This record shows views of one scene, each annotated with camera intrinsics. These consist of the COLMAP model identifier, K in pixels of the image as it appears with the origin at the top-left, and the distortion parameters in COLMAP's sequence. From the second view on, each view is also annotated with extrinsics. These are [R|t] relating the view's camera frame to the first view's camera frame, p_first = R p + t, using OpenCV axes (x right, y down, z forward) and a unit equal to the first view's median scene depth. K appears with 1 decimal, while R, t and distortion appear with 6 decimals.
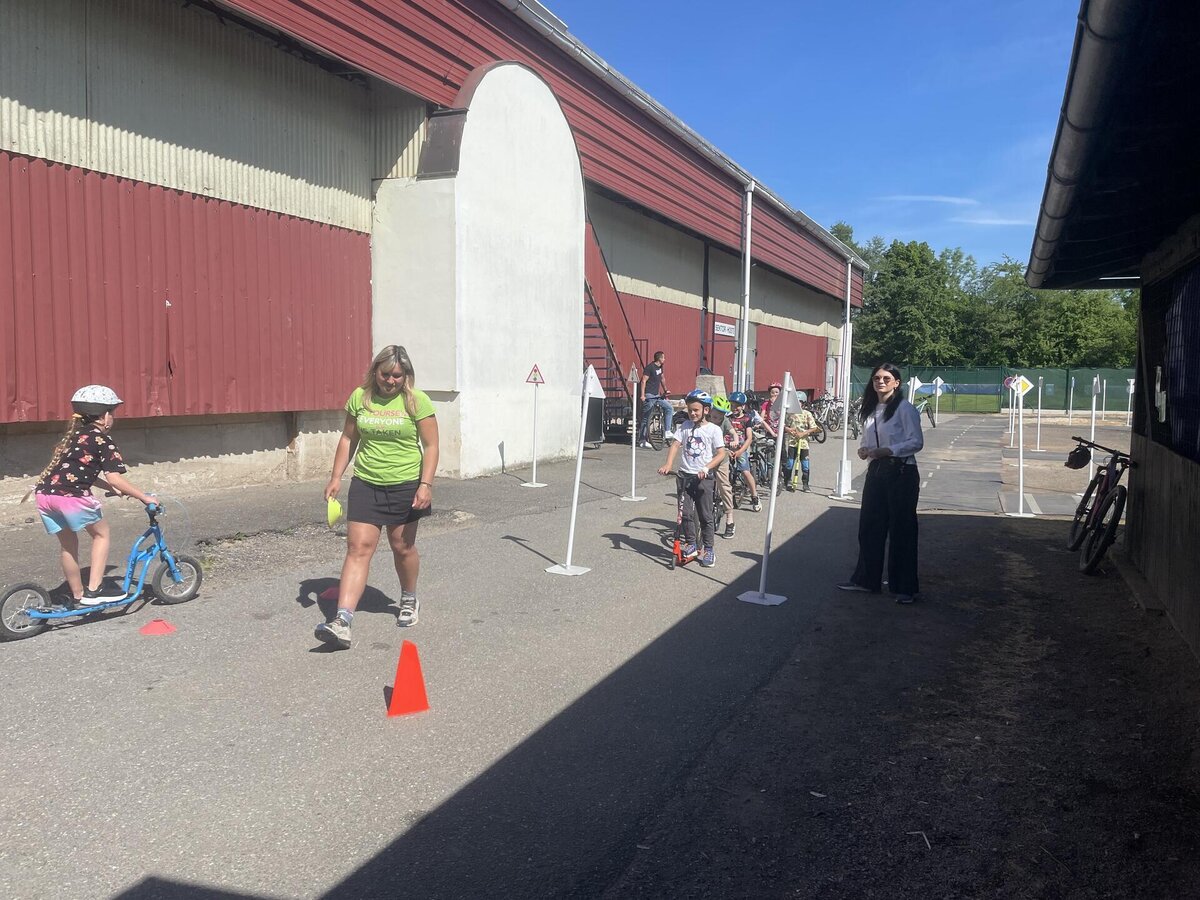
lens RADIAL K [[913.5, 0, 597.8], [0, 913.5, 448.3], [0, 0, 1]] dist [0.083714, -0.105278]
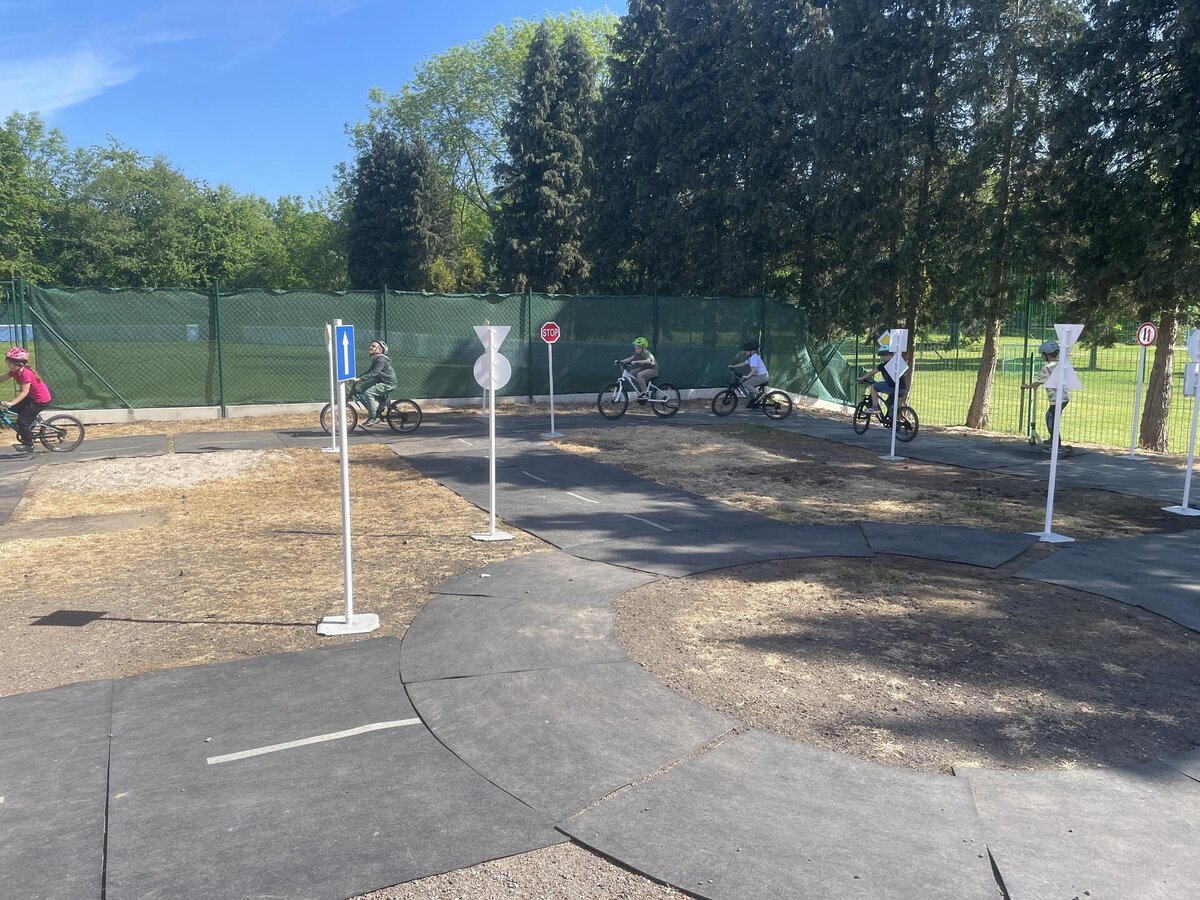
lens RADIAL K [[913.5, 0, 589.8], [0, 913.5, 444.5], [0, 0, 1]] dist [0.083714, -0.105278]
pose [[0.661243, -0.110075, 0.742052, 0.523537], [0.063031, 0.993831, 0.091257, -0.079267], [-0.747519, -0.013571, 0.664102, 1.029462]]
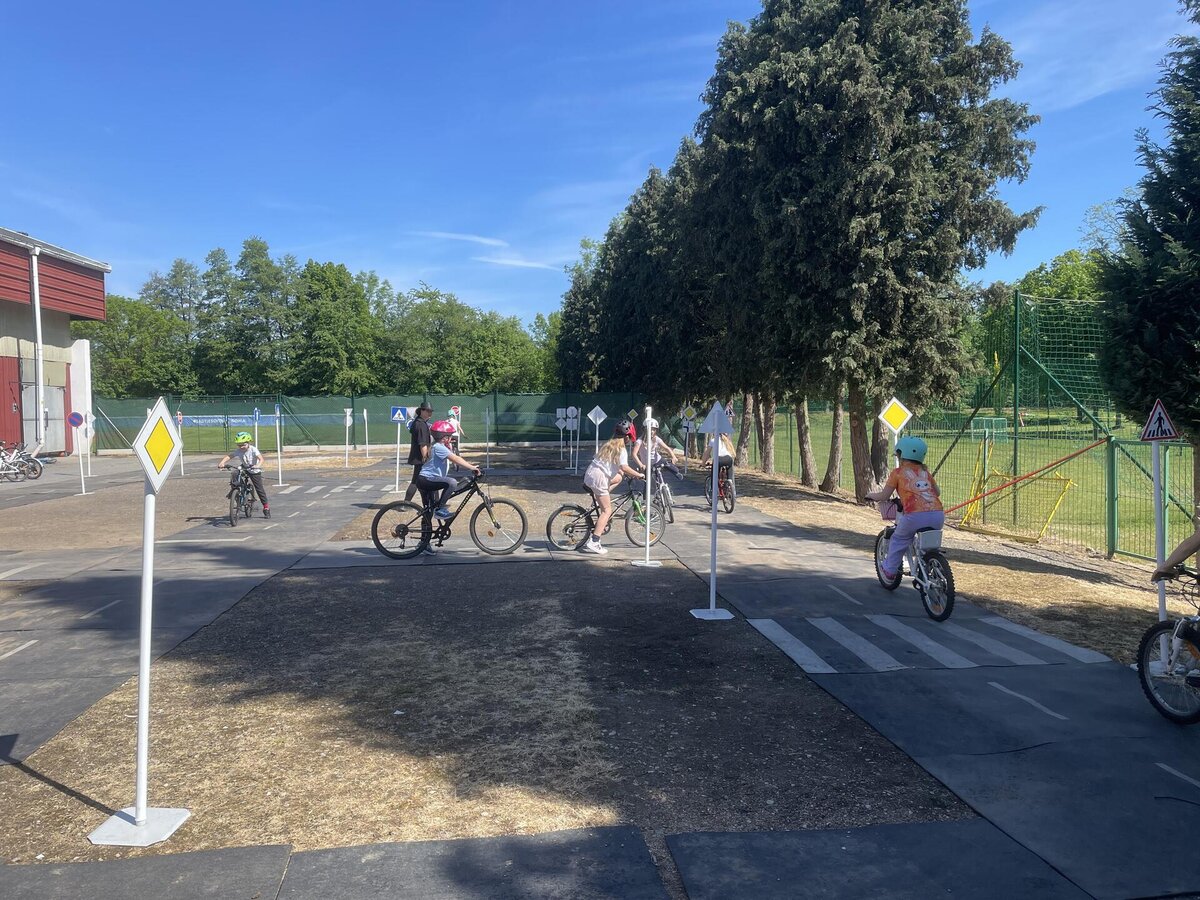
lens RADIAL K [[913.5, 0, 604.3], [0, 913.5, 446.1], [0, 0, 1]] dist [0.083714, -0.105278]
pose [[0.869665, -0.045235, 0.491566, 0.462809], [0.062639, 0.997855, -0.018994, -0.016073], [-0.489652, 0.047310, 0.870633, 0.249952]]
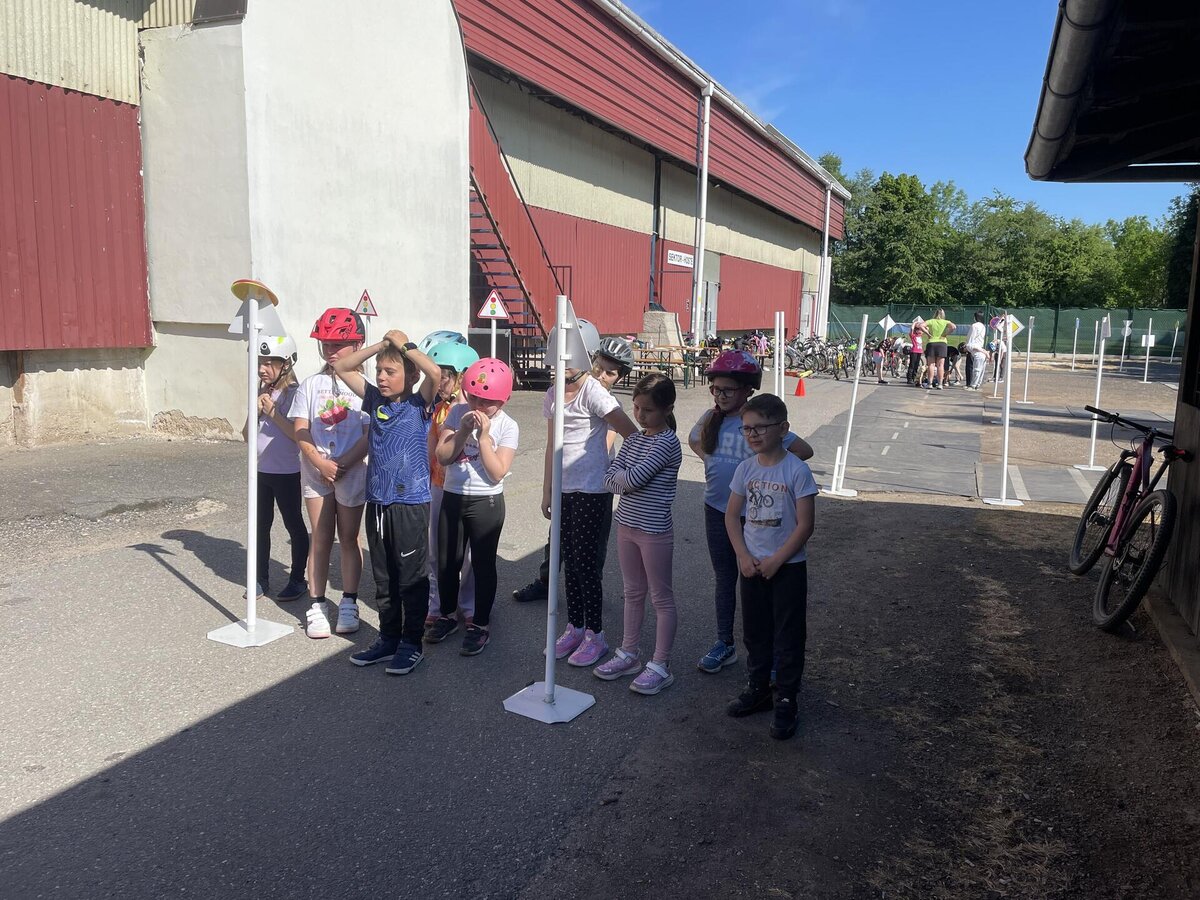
lens RADIAL K [[913.5, 0, 608.6], [0, 913.5, 452.1], [0, 0, 1]] dist [0.083714, -0.105278]
pose [[0.999636, 0.007286, 0.025971, 0.047574], [-0.009140, 0.997364, 0.071989, -0.007271], [-0.025378, -0.072201, 0.997067, 0.106682]]
